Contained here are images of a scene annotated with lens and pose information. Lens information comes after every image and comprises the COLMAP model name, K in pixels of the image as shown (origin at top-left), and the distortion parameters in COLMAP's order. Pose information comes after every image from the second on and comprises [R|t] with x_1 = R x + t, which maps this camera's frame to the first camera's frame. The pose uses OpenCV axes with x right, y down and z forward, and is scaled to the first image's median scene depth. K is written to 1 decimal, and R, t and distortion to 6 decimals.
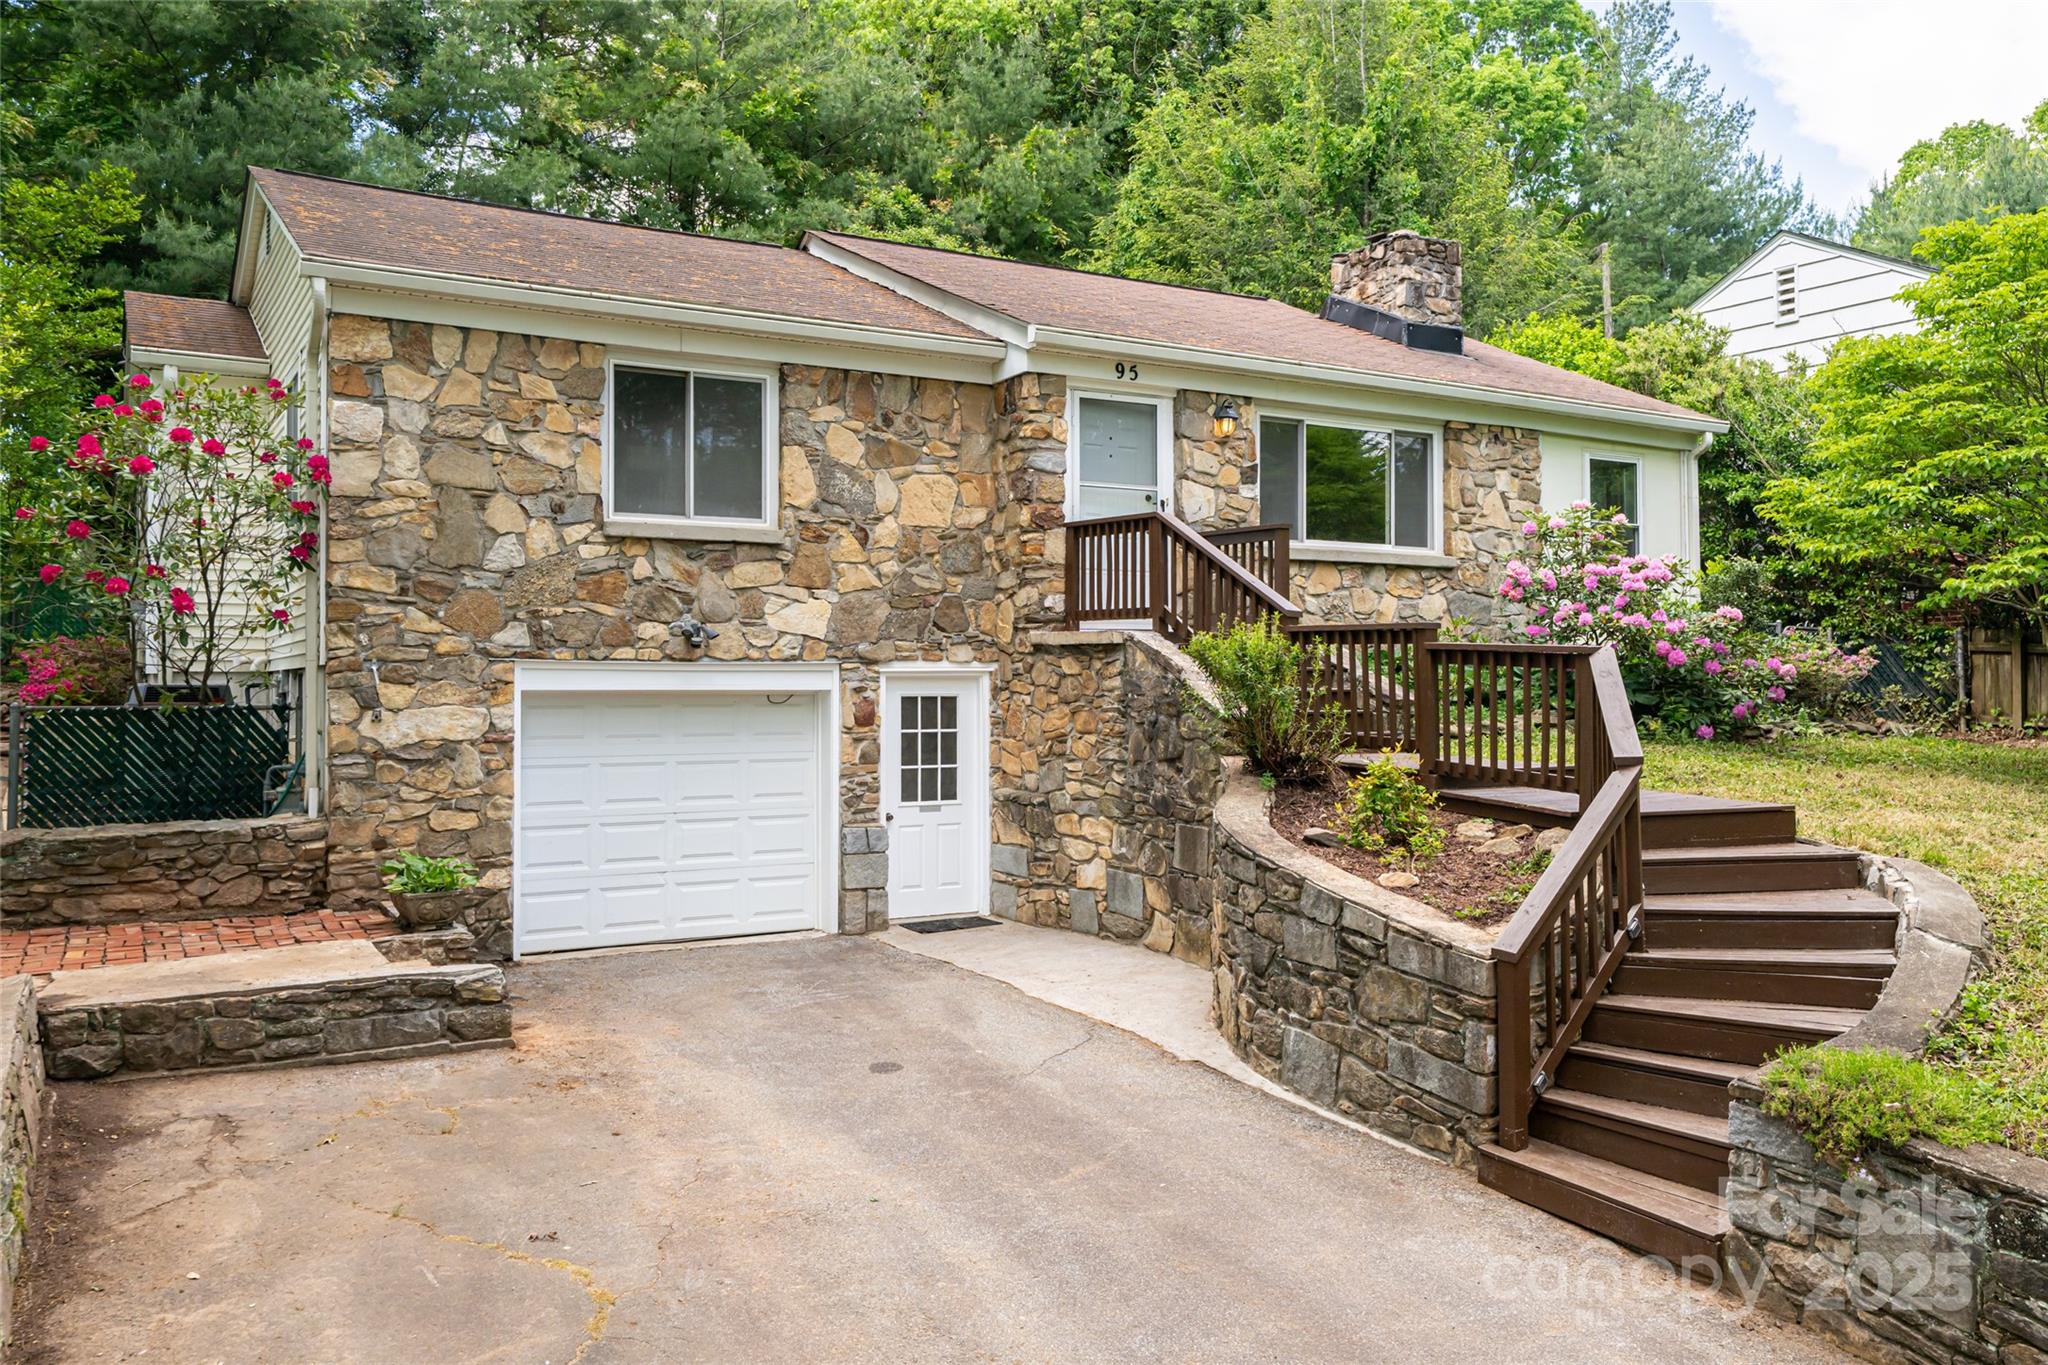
lens RADIAL K [[1597.1, 0, 1042.5], [0, 1597.1, 656.7], [0, 0, 1]] dist [-0.000546, -0.001578]
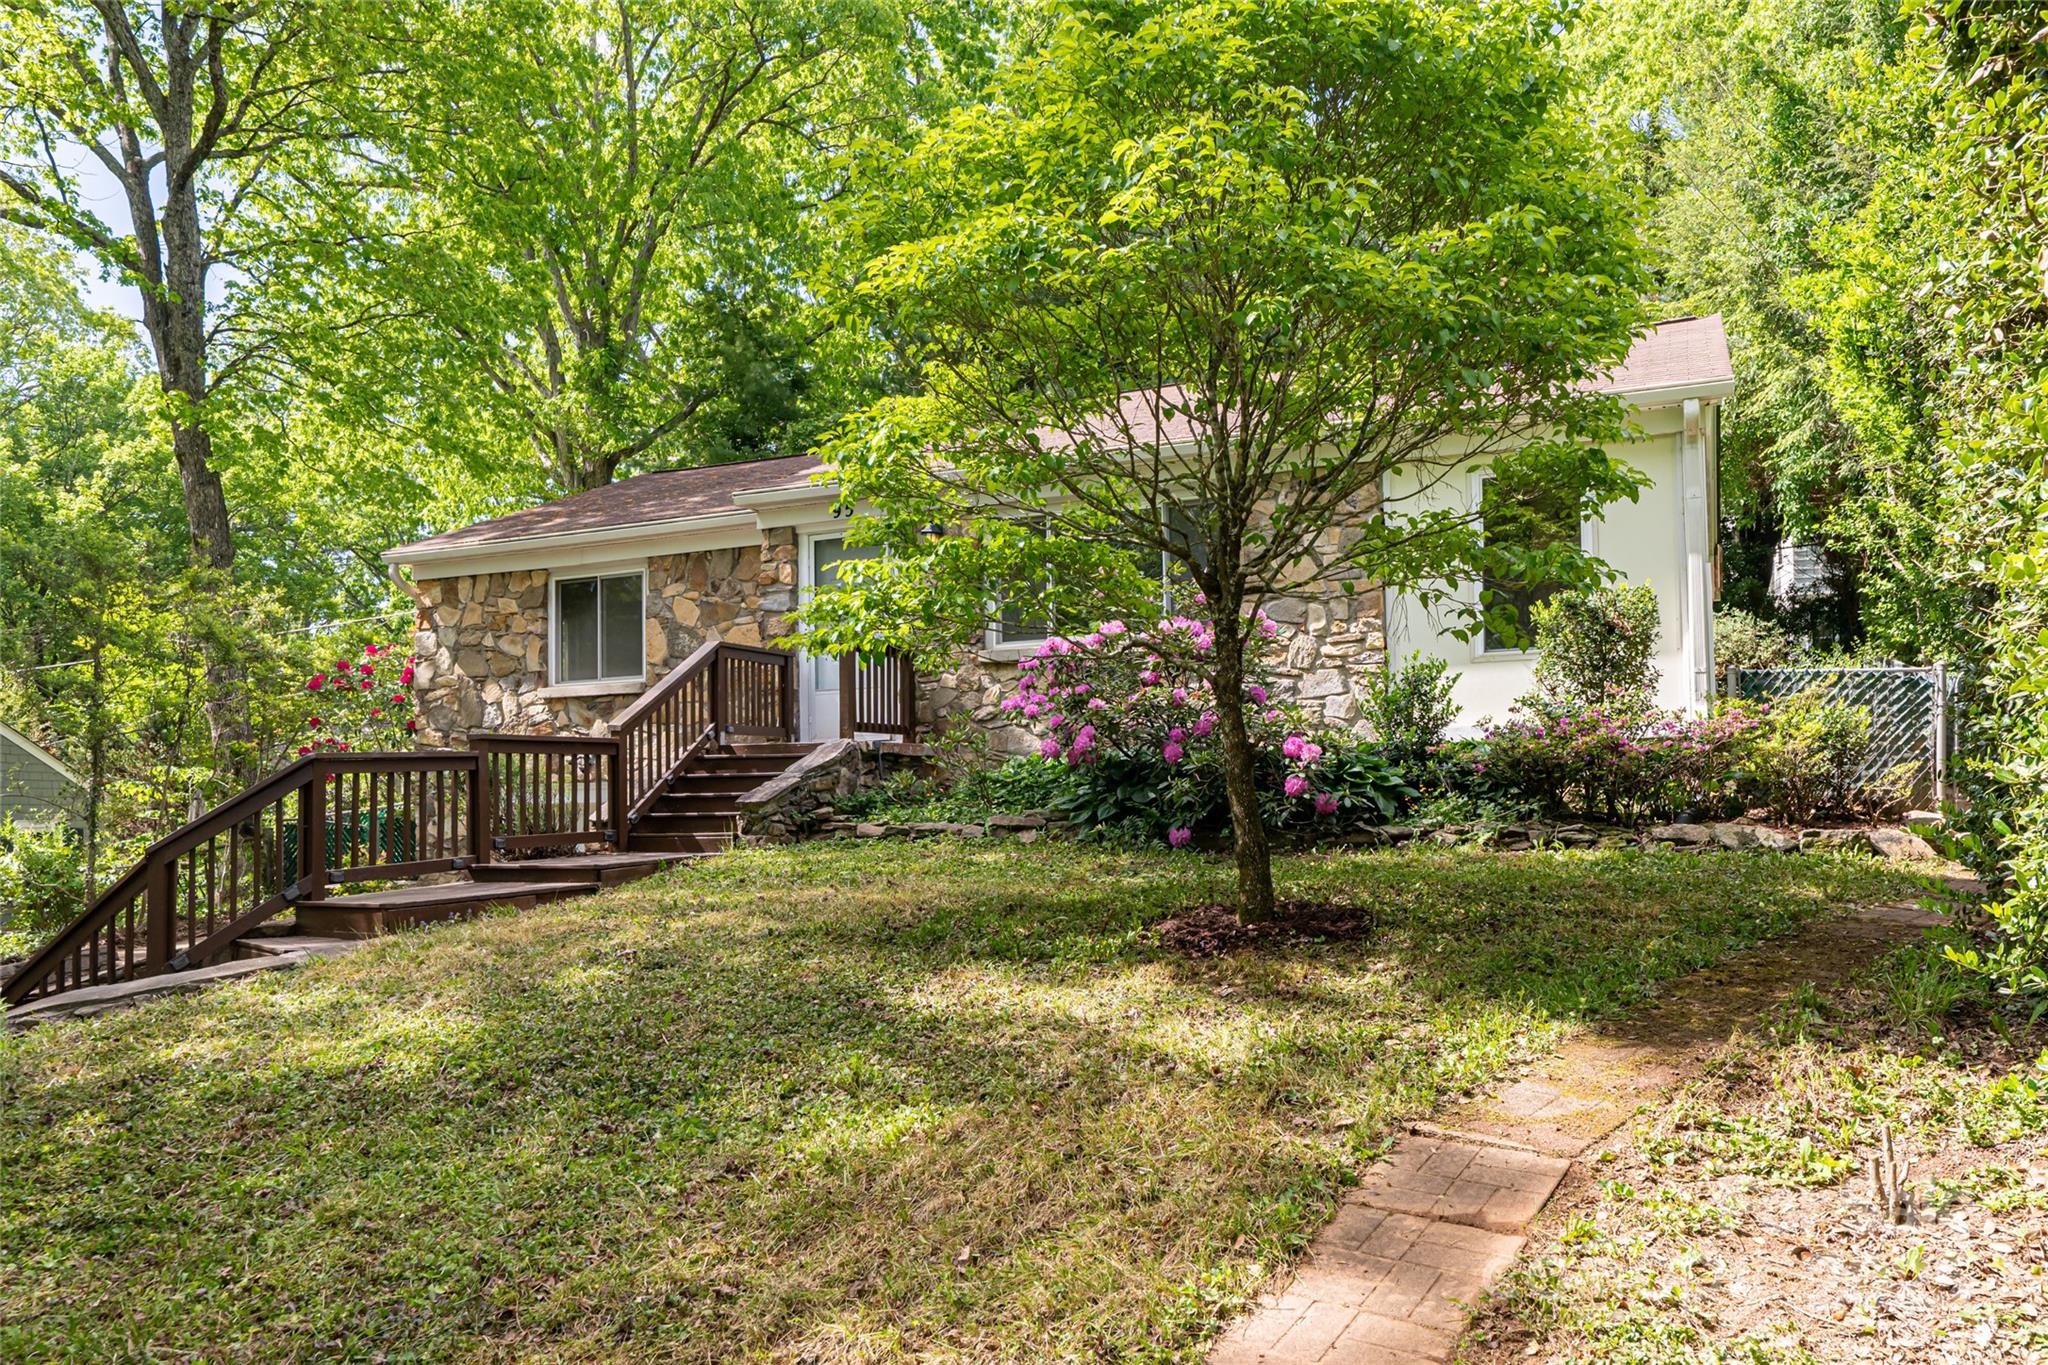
lens RADIAL K [[1442.9, 0, 1085.3], [0, 1442.9, 761.8], [0, 0, 1]] dist [0.001078, -0.000216]
pose [[0.587806, -0.037614, -0.808127, 0.989146], [0.029898, 0.999246, -0.024763, 0.027329], [0.808450, -0.009605, 0.588487, 0.561510]]
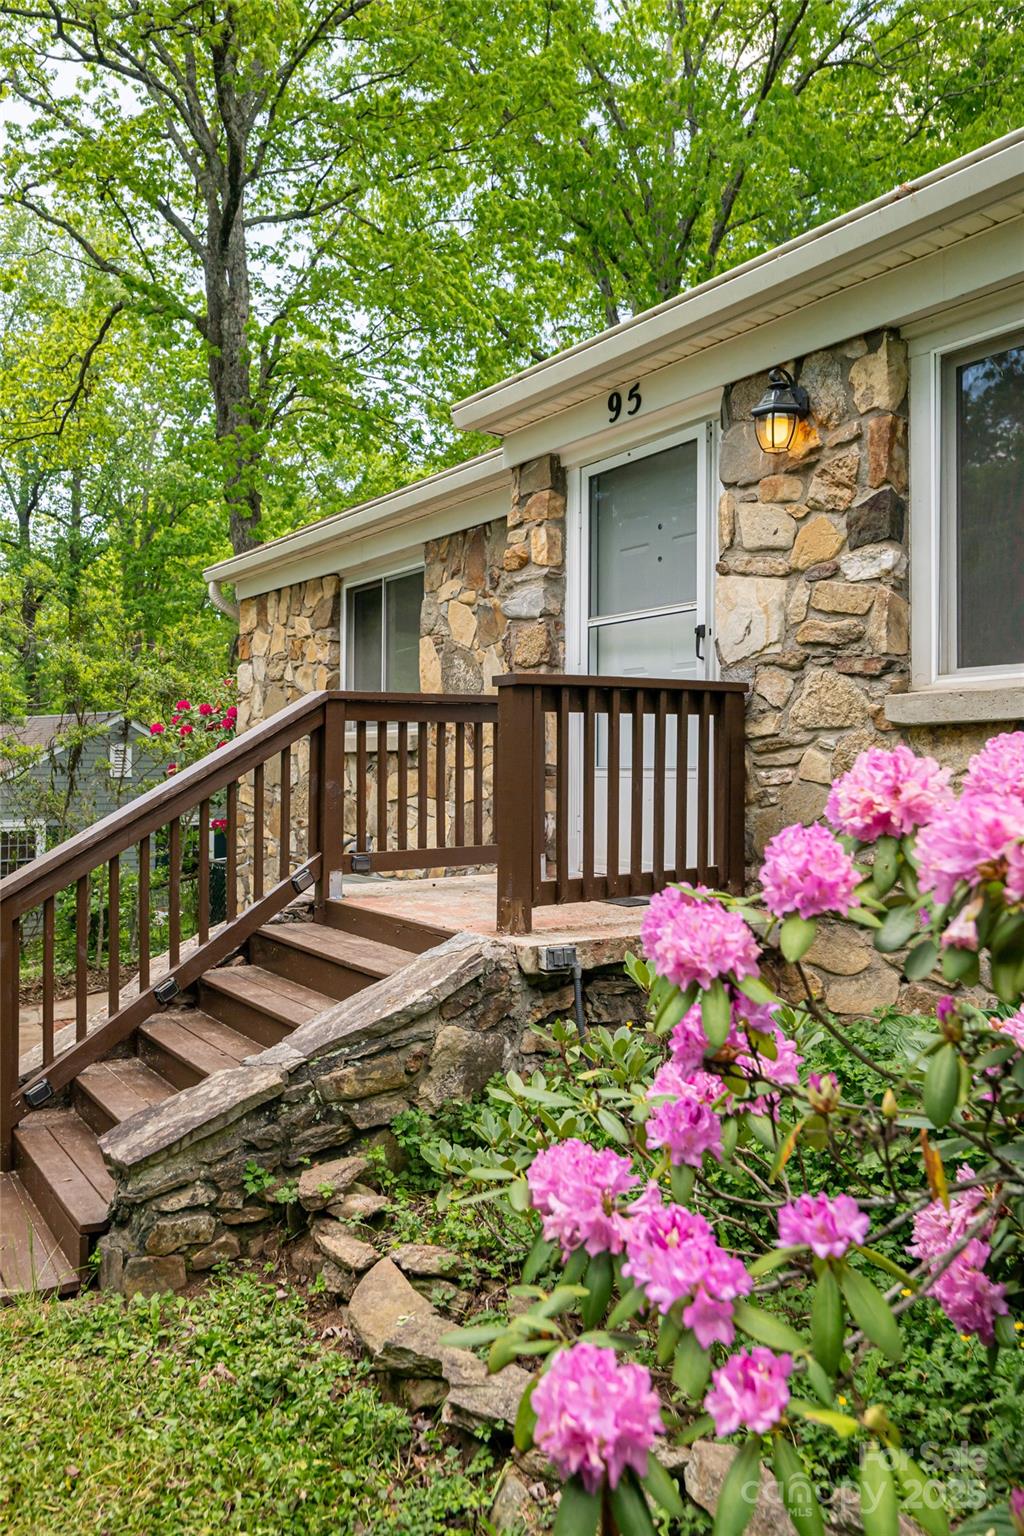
lens RADIAL K [[1152.5, 0, 450.0], [0, 1152.5, 768.1], [0, 0, 1]] dist [0.013224, 0.005550]
pose [[0.026240, -0.000369, -0.999656, 0.457582], [0.015993, 0.999872, 0.000050, -0.057448], [0.999528, -0.015989, 0.026242, 0.959435]]
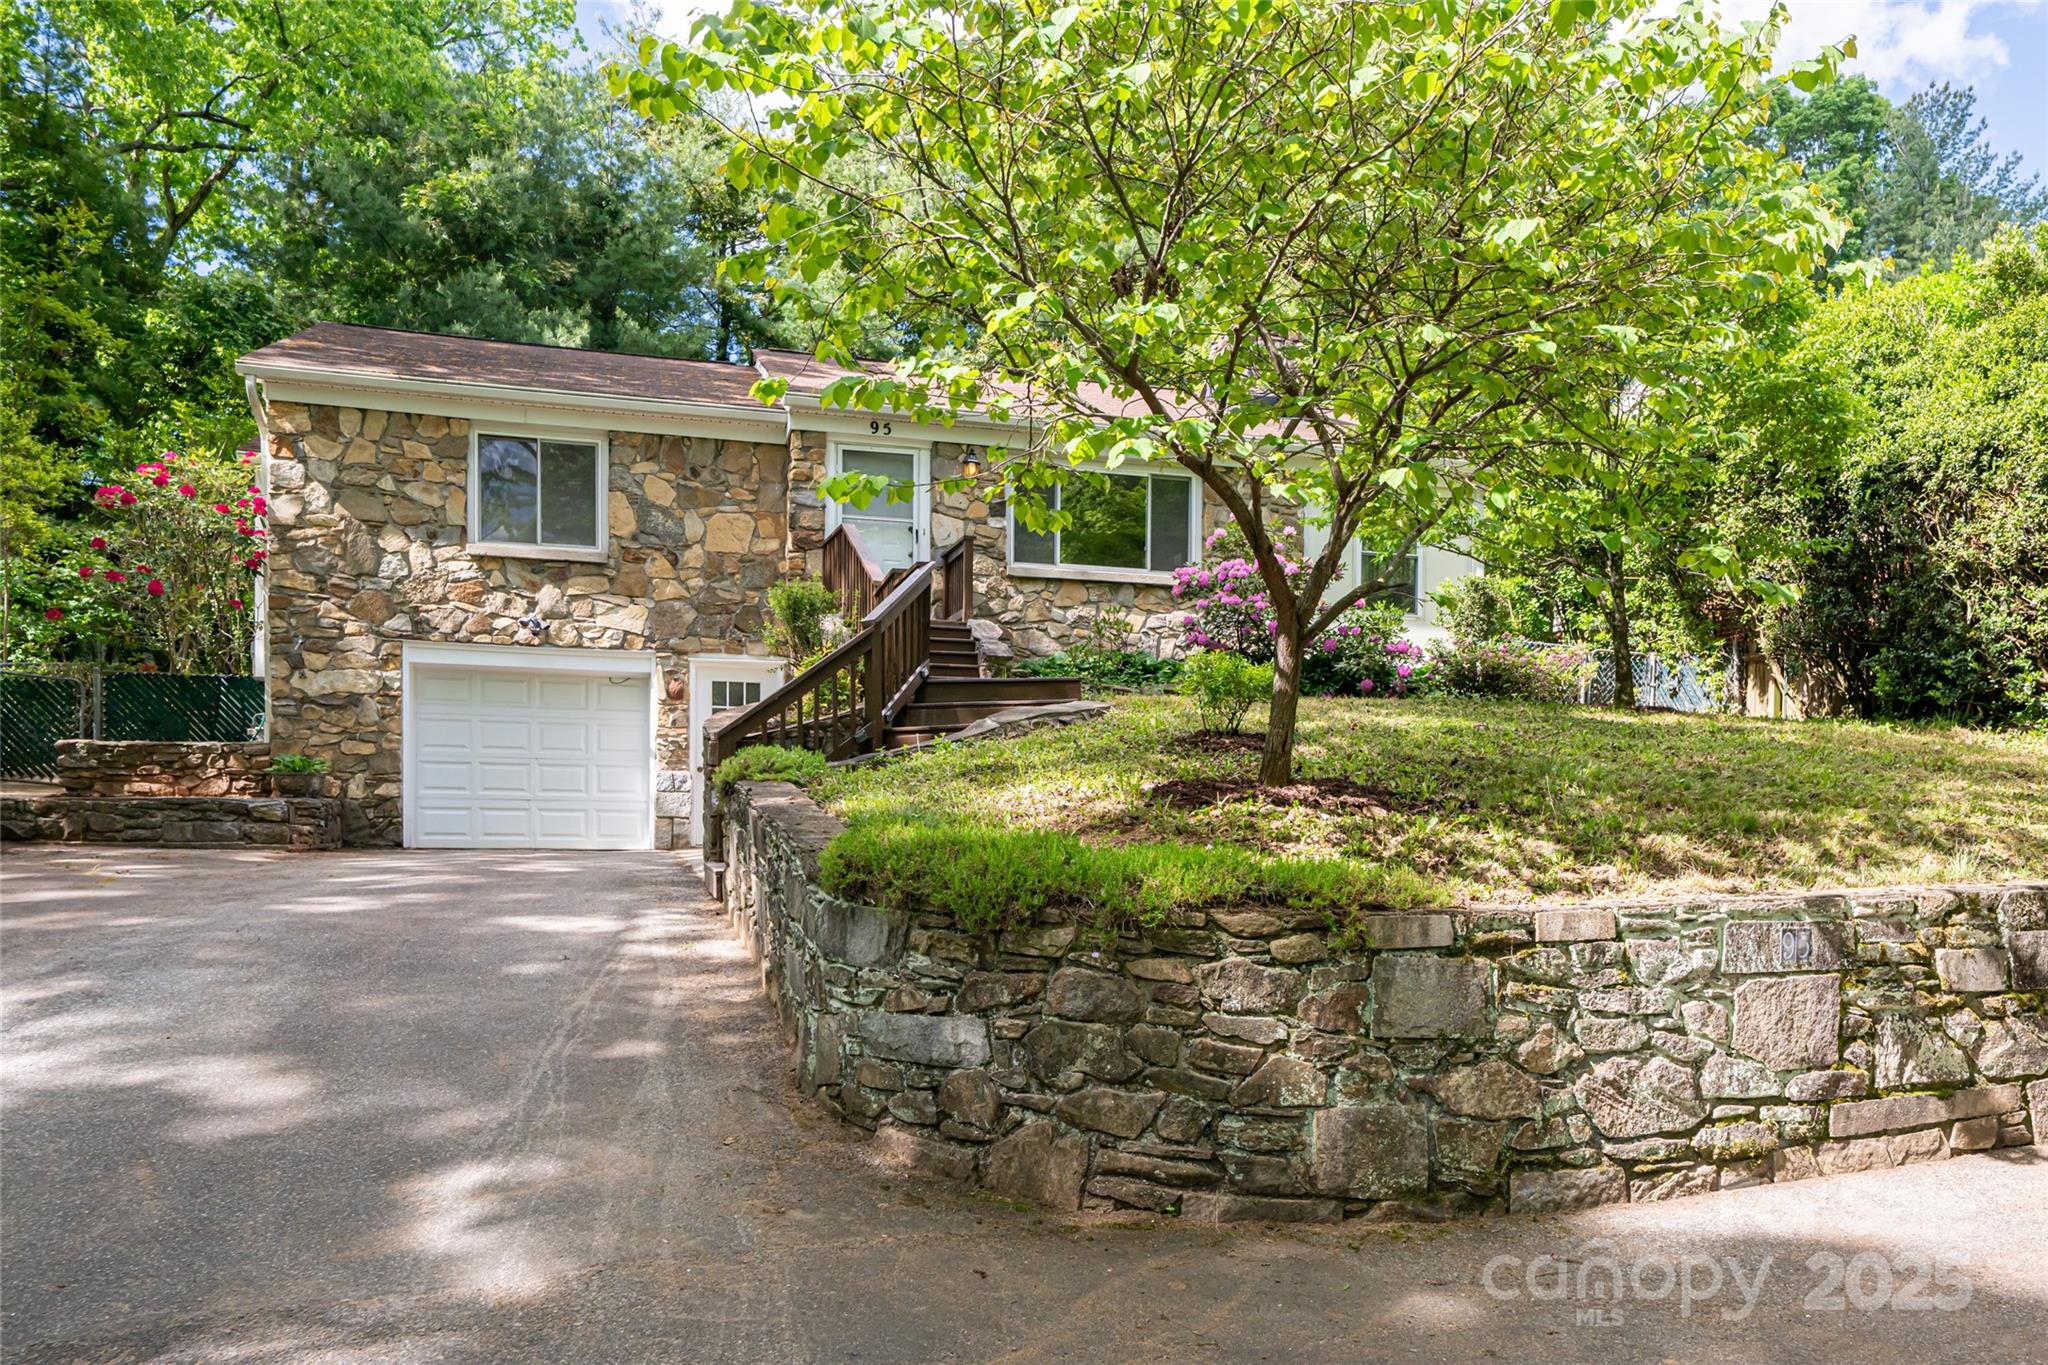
lens RADIAL K [[1536.6, 0, 1097.8], [0, 1536.6, 894.3], [0, 0, 1]] dist [0.013224, 0.005550]
pose [[0.968788, 0.012874, -0.247555, 0.554077], [-0.003300, 0.999232, 0.039051, 0.154164], [0.247868, -0.037016, 0.968086, -0.181791]]
